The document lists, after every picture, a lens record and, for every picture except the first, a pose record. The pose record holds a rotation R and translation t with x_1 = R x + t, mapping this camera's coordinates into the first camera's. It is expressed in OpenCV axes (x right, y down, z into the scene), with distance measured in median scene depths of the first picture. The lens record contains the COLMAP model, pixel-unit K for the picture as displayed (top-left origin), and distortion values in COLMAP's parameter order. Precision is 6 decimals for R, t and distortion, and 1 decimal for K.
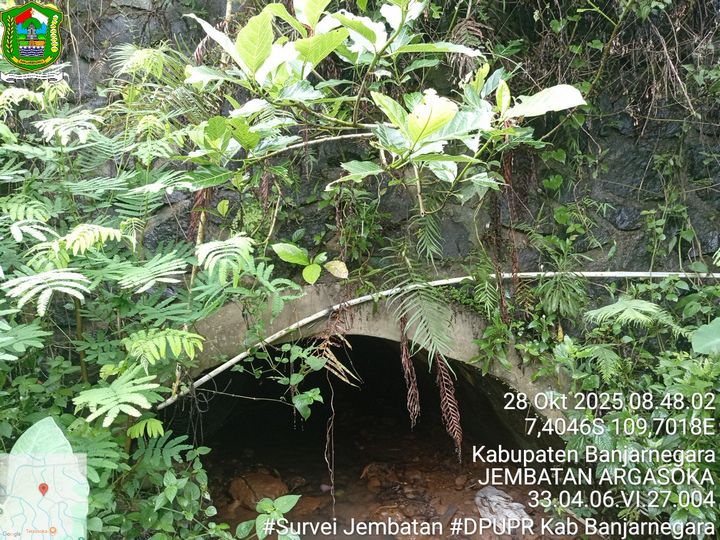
lens RADIAL K [[558.3, 0, 357.7], [0, 558.3, 266.7], [0, 0, 1]] dist [0.088864, -0.169838]
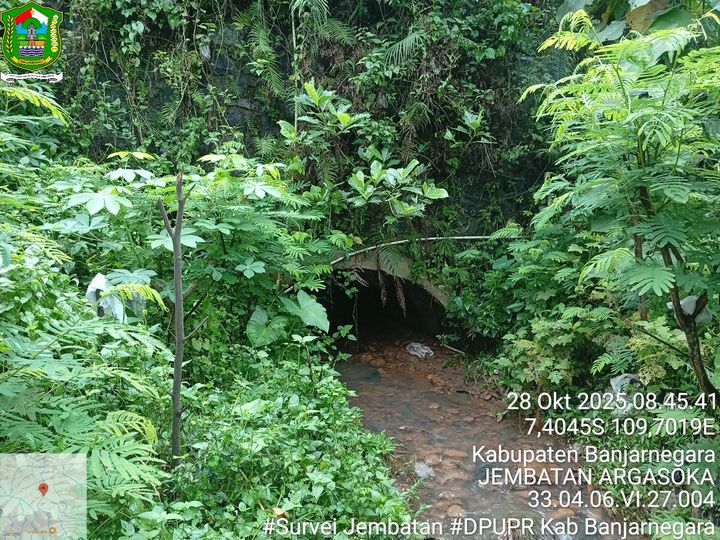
lens RADIAL K [[558.3, 0, 363.4], [0, 558.3, 269.1], [0, 0, 1]] dist [0.088864, -0.169838]
pose [[0.983976, -0.030693, 0.175637, -0.373483], [0.012197, 0.994351, 0.105434, -0.107526], [-0.177881, -0.101603, 0.978793, -1.183229]]
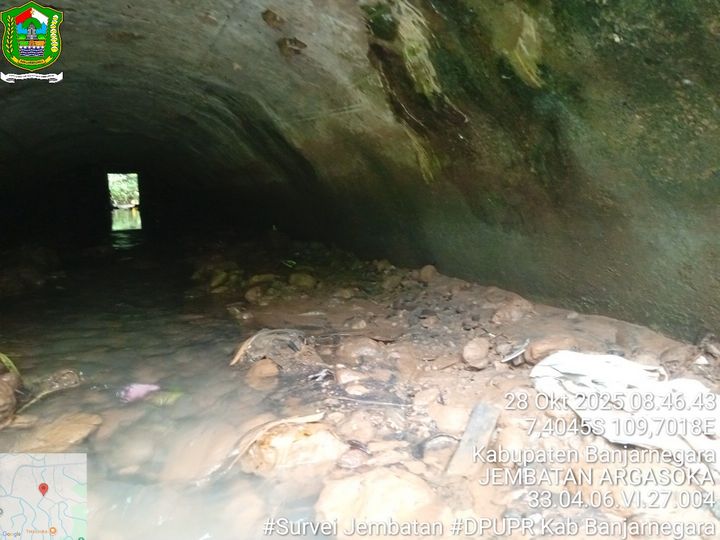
lens RADIAL K [[558.3, 0, 357.9], [0, 558.3, 267.2], [0, 0, 1]] dist [0.088864, -0.169838]
pose [[0.989255, -0.029638, 0.143163, 0.059908], [0.014067, 0.993989, 0.108574, 0.390899], [-0.145520, -0.105394, 0.983726, 0.882681]]
